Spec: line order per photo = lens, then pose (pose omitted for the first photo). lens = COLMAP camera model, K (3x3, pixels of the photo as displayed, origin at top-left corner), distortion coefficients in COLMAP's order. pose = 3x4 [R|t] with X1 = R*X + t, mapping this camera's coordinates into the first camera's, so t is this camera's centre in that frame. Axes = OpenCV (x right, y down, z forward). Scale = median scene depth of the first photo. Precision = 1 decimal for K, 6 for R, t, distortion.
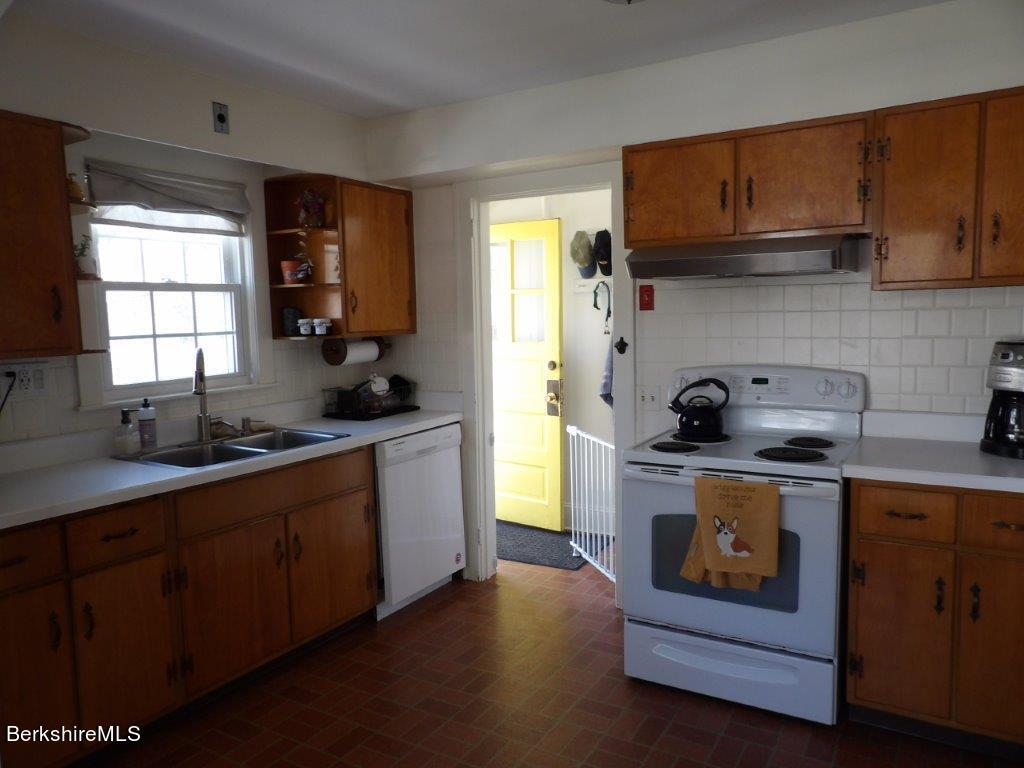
lens RADIAL K [[731.7, 0, 509.8], [0, 731.7, 387.1], [0, 0, 1]] dist [-0.041844, 0.051022]
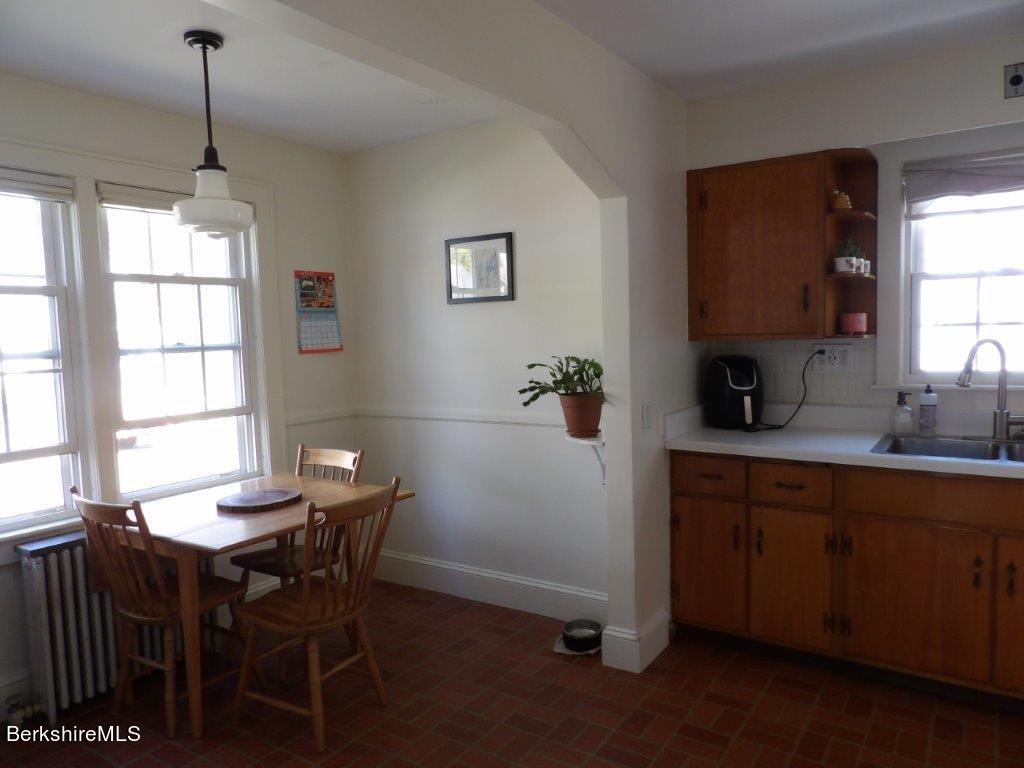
lens RADIAL K [[731.7, 0, 509.8], [0, 731.7, 387.1], [0, 0, 1]] dist [-0.041844, 0.051022]
pose [[-0.048681, 0.106020, -0.993172, 0.537947], [-0.071849, 0.991403, 0.109353, -0.049461], [0.996227, 0.076682, -0.040645, 0.433956]]
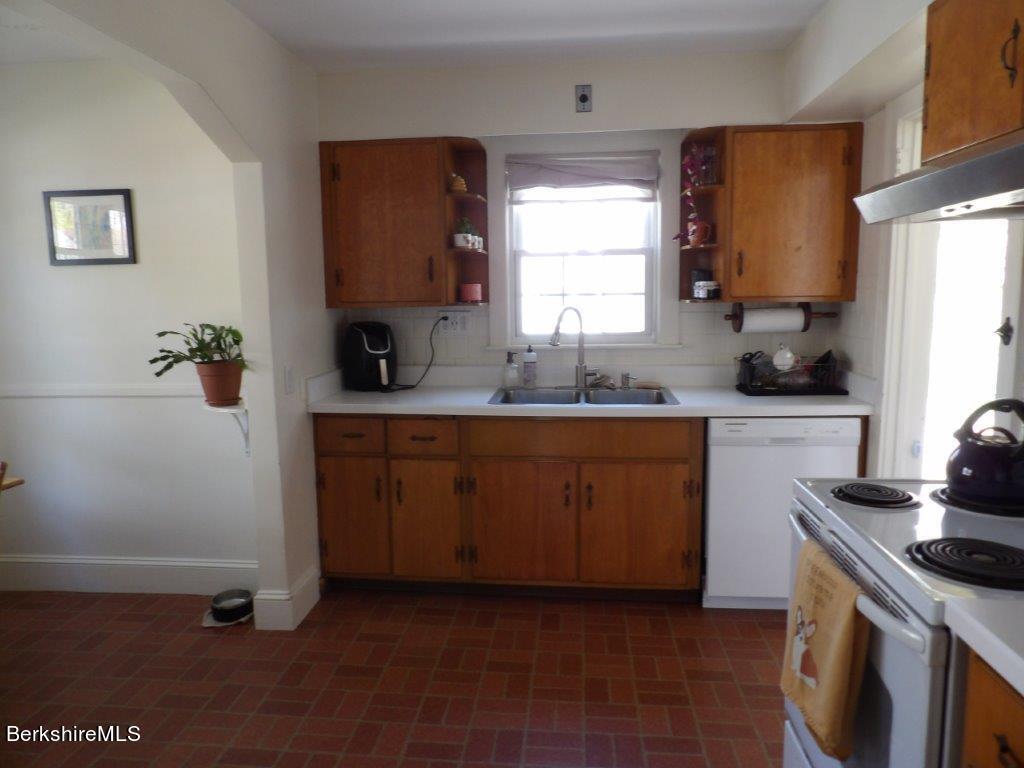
lens RADIAL K [[731.7, 0, 509.8], [0, 731.7, 387.1], [0, 0, 1]] dist [-0.041844, 0.051022]
pose [[0.431820, 0.137040, -0.891488, 0.583592], [-0.088091, 0.990073, 0.109525, -0.045220], [0.897648, 0.031237, 0.439605, 0.412366]]
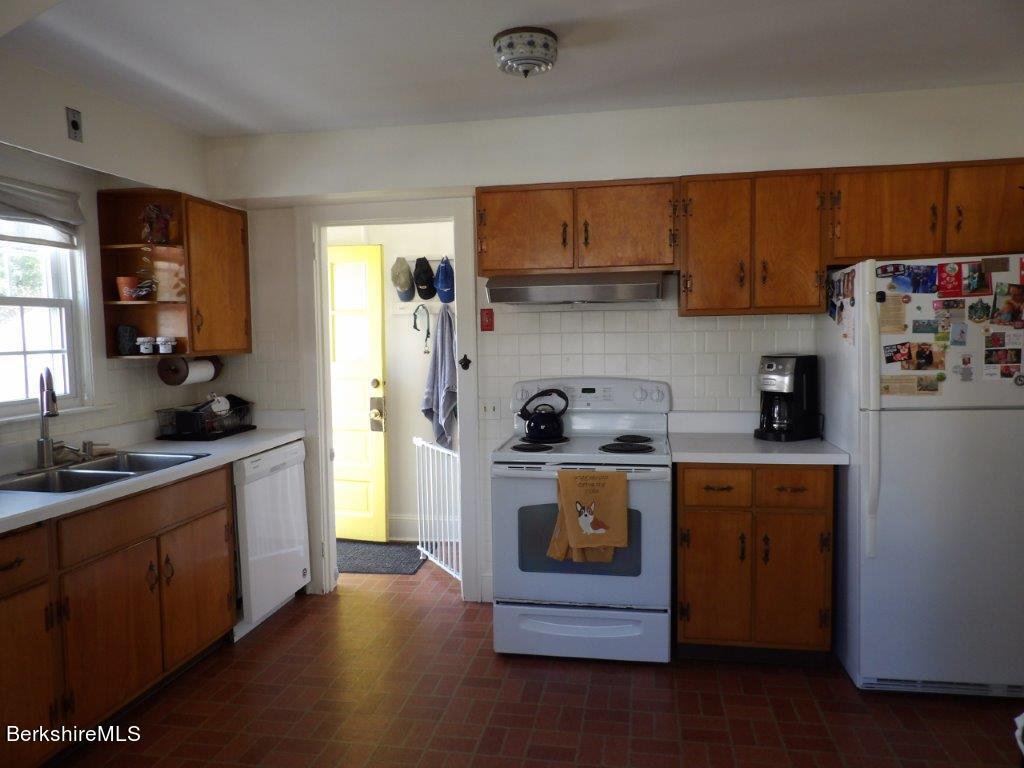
lens RADIAL K [[731.7, 0, 509.8], [0, 731.7, 387.1], [0, 0, 1]] dist [-0.041844, 0.051022]
pose [[0.936365, -0.018270, 0.350553, -0.197588], [0.029664, 0.999191, -0.027161, 0.014960], [-0.349773, 0.035831, 0.936149, -0.075742]]
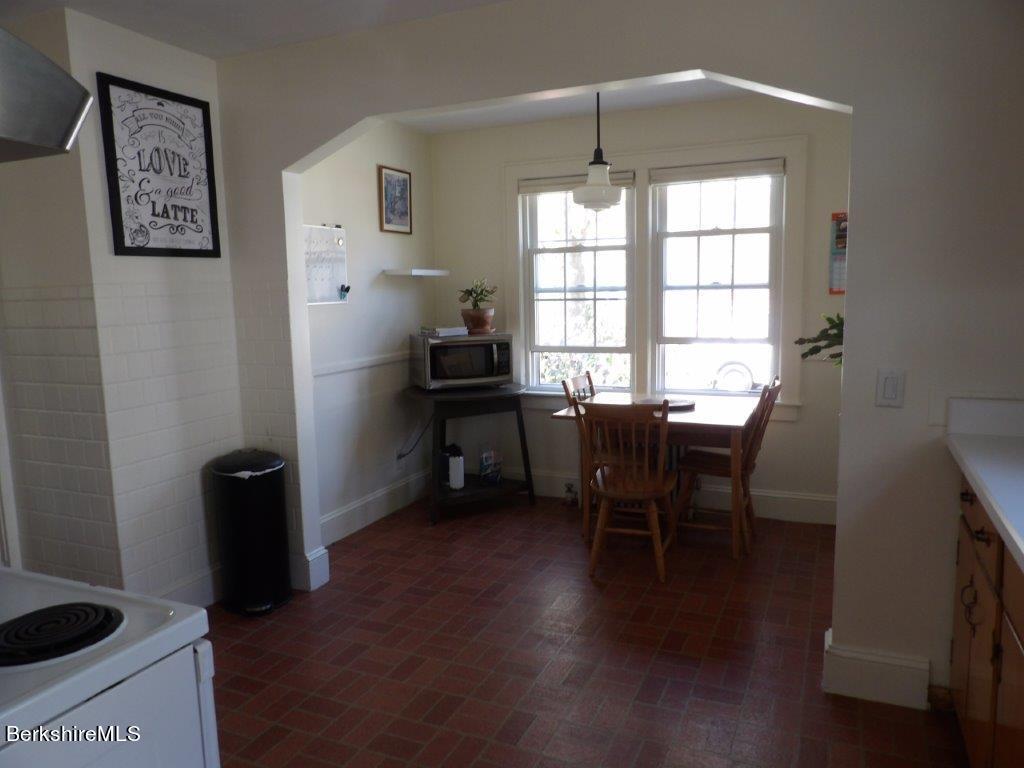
lens RADIAL K [[731.7, 0, 509.8], [0, 731.7, 387.1], [0, 0, 1]] dist [-0.041844, 0.051022]
pose [[-0.991304, 0.062235, -0.115948, 0.028953], [0.033061, 0.970622, 0.238328, -0.113426], [0.127374, 0.232422, -0.964238, 1.268157]]
